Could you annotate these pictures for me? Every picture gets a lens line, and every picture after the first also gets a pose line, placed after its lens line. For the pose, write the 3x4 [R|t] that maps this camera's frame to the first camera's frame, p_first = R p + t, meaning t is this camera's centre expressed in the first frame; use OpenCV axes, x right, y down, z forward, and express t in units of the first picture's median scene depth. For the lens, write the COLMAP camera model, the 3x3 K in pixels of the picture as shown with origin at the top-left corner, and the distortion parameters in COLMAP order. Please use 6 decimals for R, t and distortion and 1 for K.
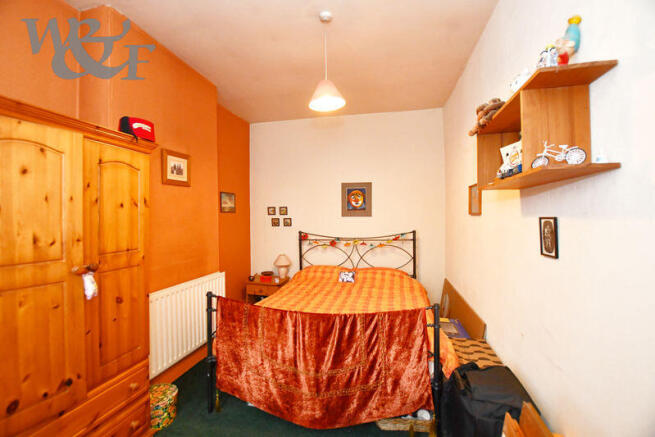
lens RADIAL K [[290.6, 0, 323.6], [0, 290.6, 220.1], [0, 0, 1]] dist [-0.024519, 0.000198]
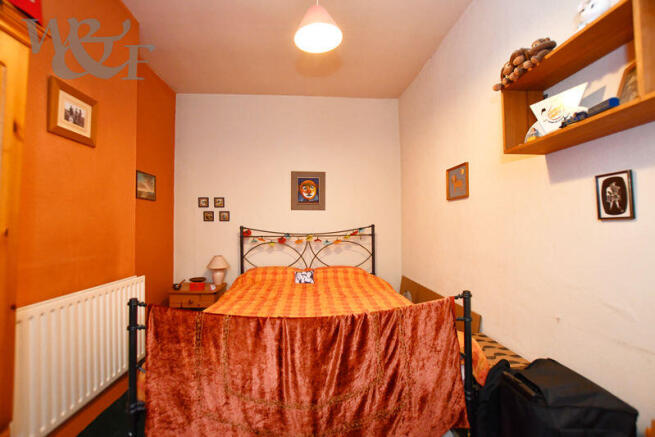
lens RADIAL K [[290.6, 0, 323.6], [0, 290.6, 220.1], [0, 0, 1]] dist [-0.024519, 0.000198]
pose [[0.959018, 0.010958, 0.283133, -0.179891], [0.000118, 0.999236, -0.039074, 0.104038], [-0.283345, 0.037506, 0.958284, 0.283970]]
